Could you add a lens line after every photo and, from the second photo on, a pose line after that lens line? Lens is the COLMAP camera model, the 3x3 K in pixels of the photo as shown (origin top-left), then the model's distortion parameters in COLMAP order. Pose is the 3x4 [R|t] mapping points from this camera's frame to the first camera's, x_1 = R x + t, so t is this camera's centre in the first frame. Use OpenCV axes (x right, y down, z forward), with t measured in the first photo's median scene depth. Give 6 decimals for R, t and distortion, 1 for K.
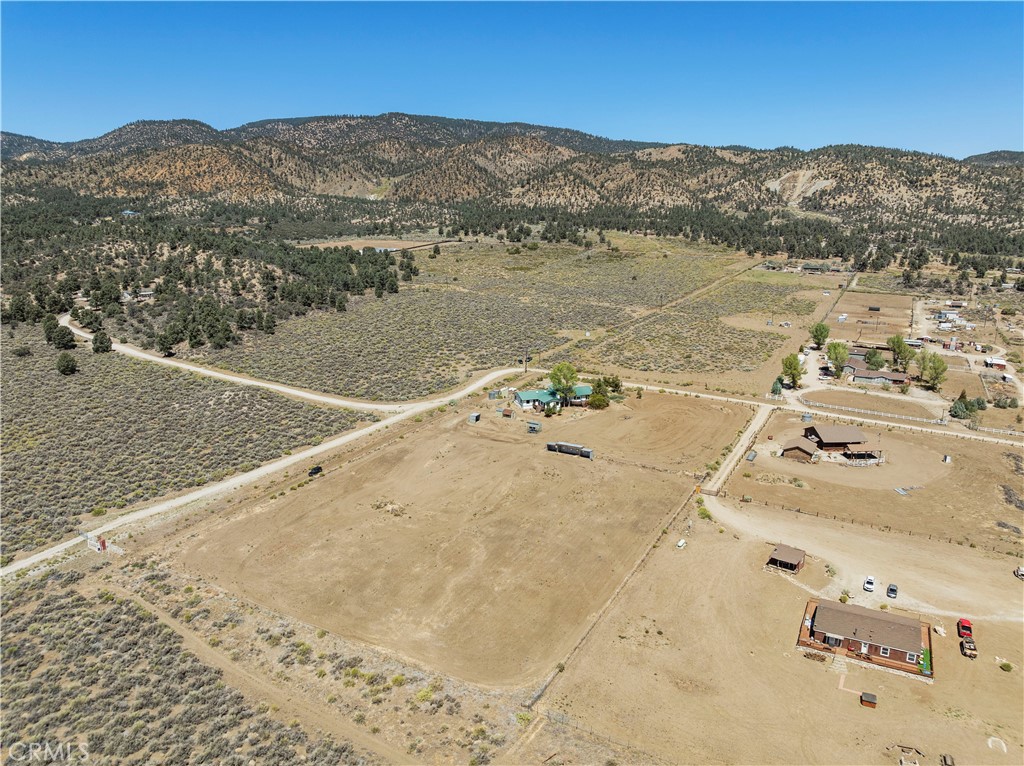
lens RADIAL K [[729.6, 0, 512.1], [0, 729.6, 383.0], [0, 0, 1]] dist [-0.044799, 0.012901]
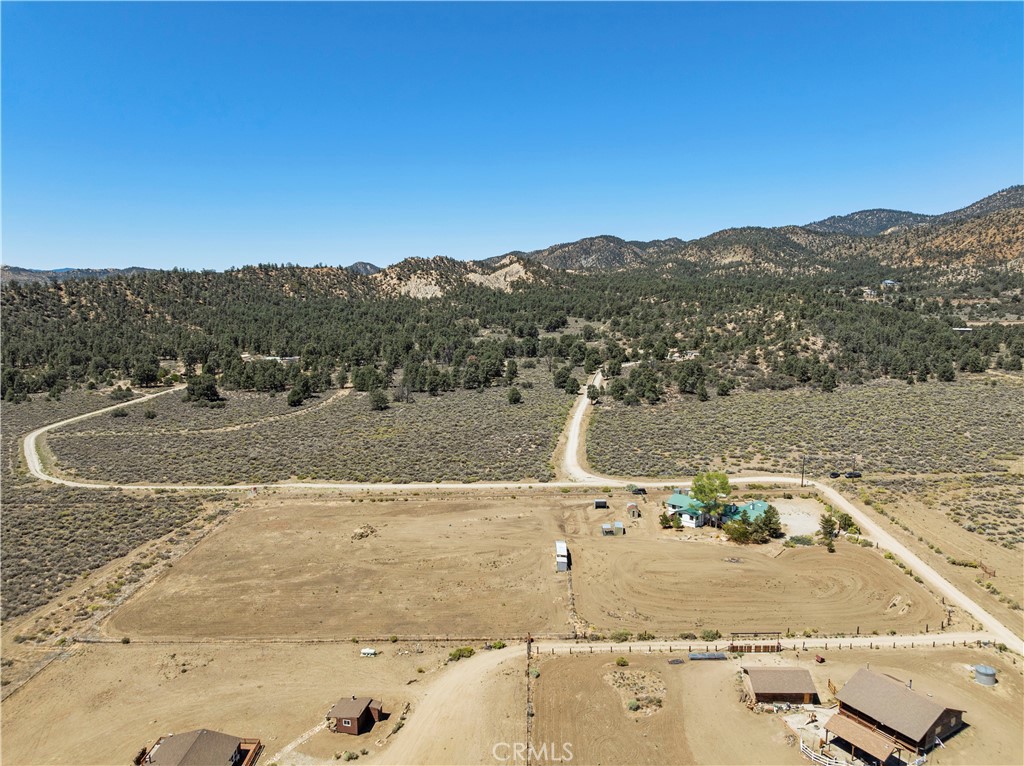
lens RADIAL K [[729.6, 0, 512.1], [0, 729.6, 381.2], [0, 0, 1]] dist [-0.044799, 0.012901]
pose [[0.456605, 0.113861, -0.882353, 0.898473], [-0.197369, 0.980027, 0.024330, -0.136239], [0.867501, 0.163040, 0.469958, 0.578951]]
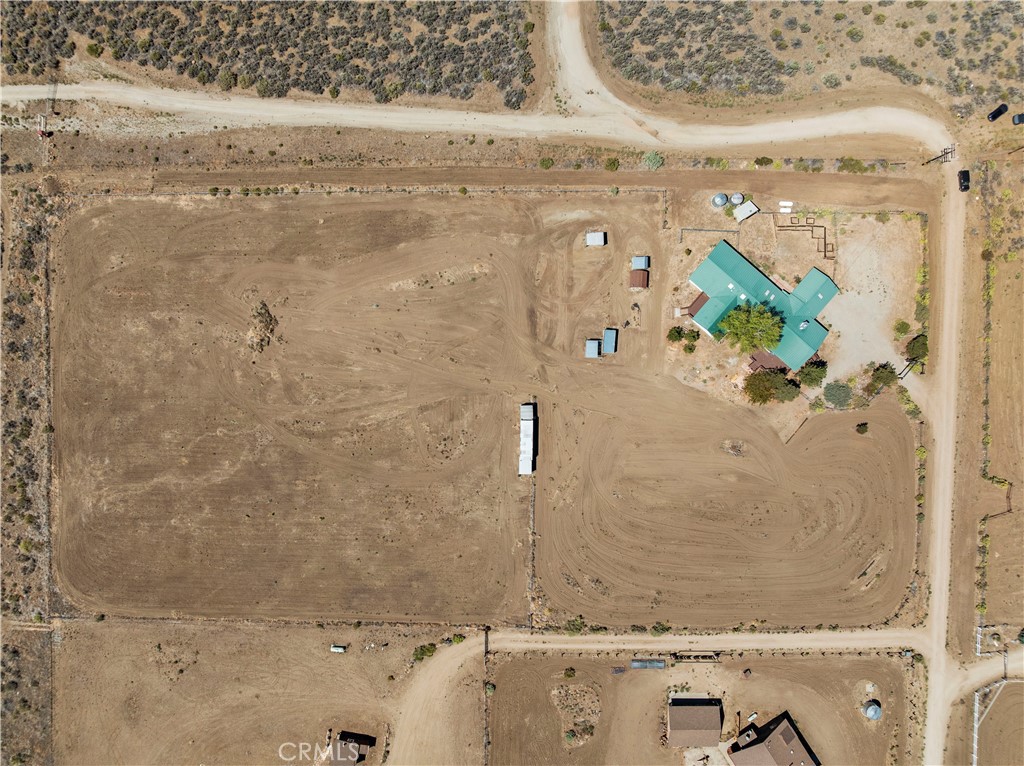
lens RADIAL K [[729.6, 0, 513.5], [0, 729.6, 383.0], [0, 0, 1]] dist [-0.044799, 0.012901]
pose [[0.473969, 0.880532, -0.004106, 0.032247], [-0.197289, 0.110738, 0.974071, -0.675272], [0.858155, -0.460869, 0.226205, 0.972071]]
